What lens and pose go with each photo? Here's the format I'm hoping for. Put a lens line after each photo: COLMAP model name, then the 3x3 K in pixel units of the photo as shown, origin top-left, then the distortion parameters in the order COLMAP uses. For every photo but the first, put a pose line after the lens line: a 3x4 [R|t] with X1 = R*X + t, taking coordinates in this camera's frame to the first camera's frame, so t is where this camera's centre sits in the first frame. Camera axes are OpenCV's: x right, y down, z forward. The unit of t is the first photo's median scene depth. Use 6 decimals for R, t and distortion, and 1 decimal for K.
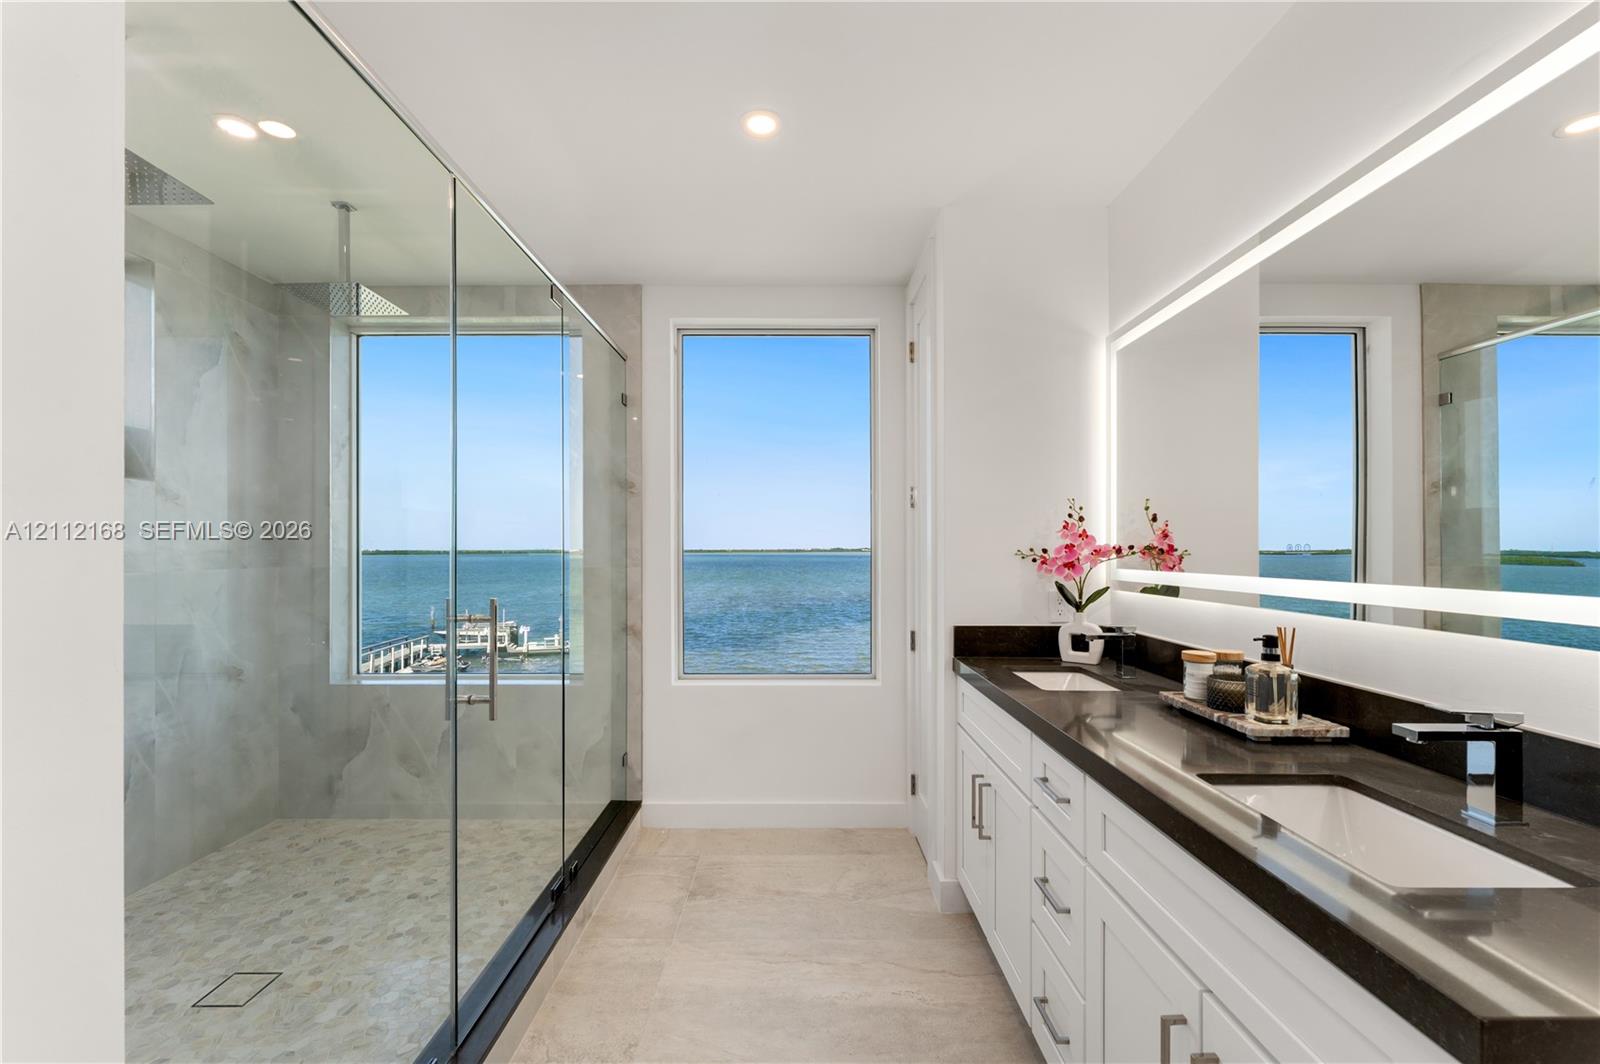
lens RADIAL K [[659.7, 0, 799.2], [0, 659.7, 546.0], [0, 0, 1]] dist [-0.001072, -0.001261]
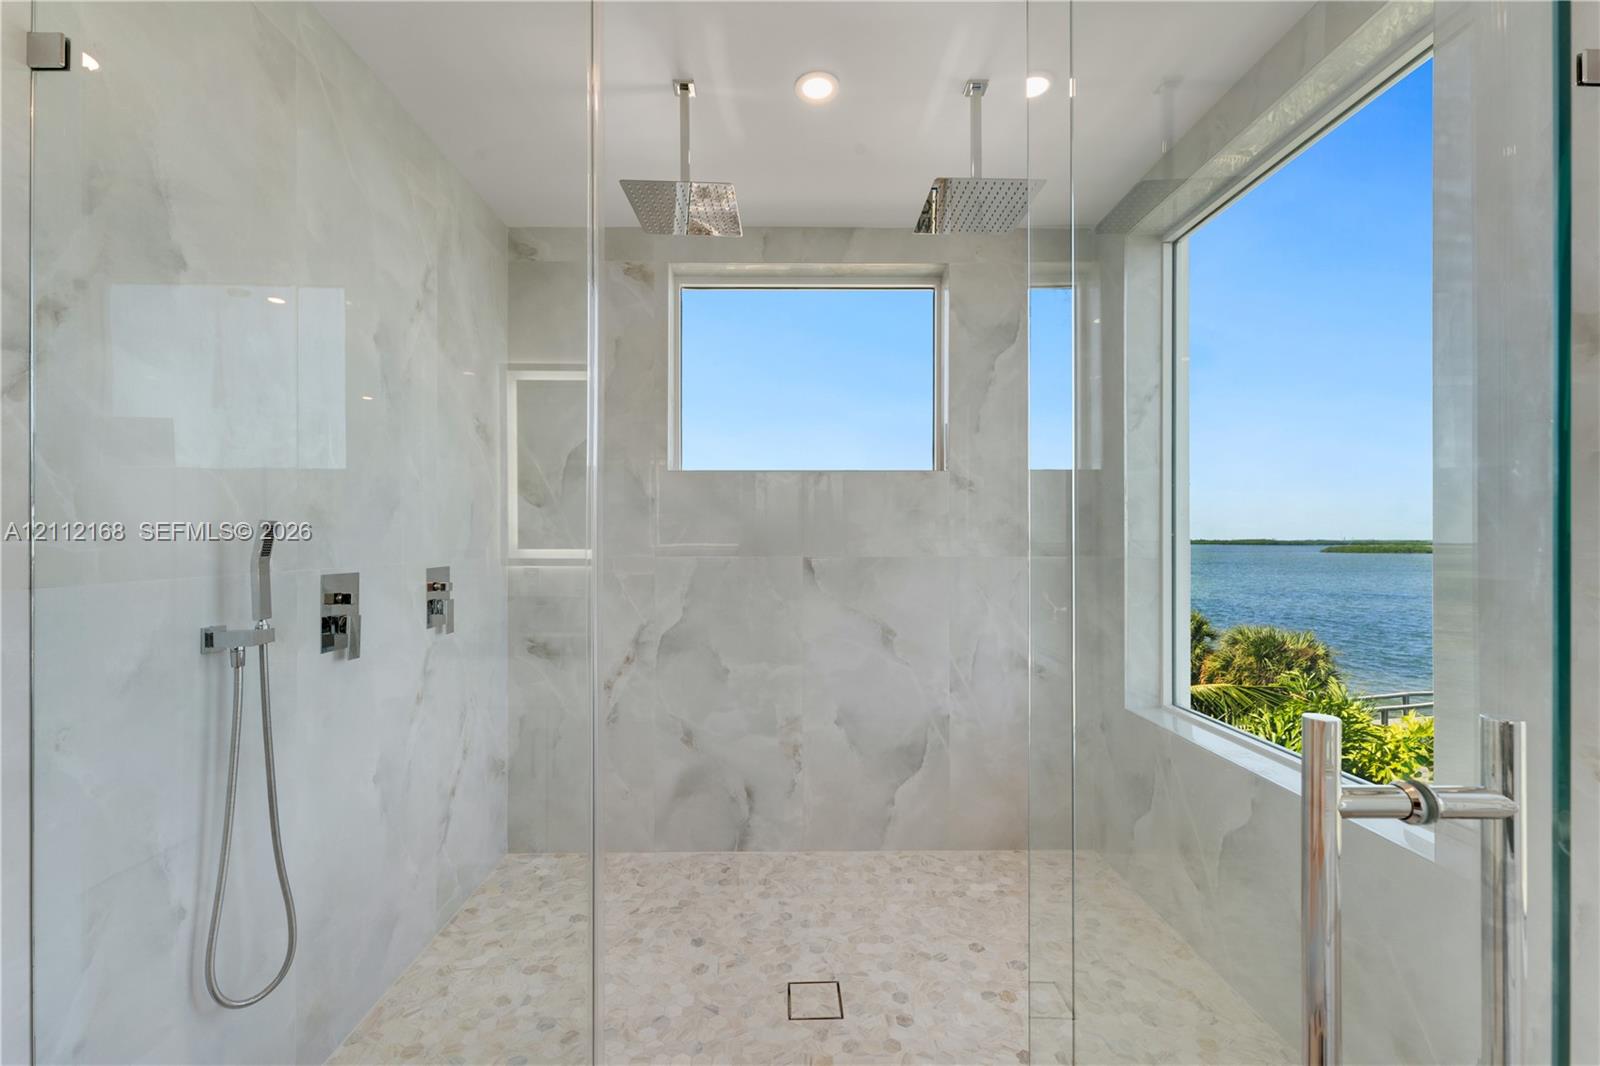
lens RADIAL K [[659.7, 0, 794.5], [0, 659.7, 530.3], [0, 0, 1]] dist [-0.001072, -0.001261]
pose [[0.003159, 0.001856, -0.999993, 0.119310], [0.012646, 0.999918, 0.001896, -0.012471], [0.999915, -0.012652, 0.003135, 1.116735]]
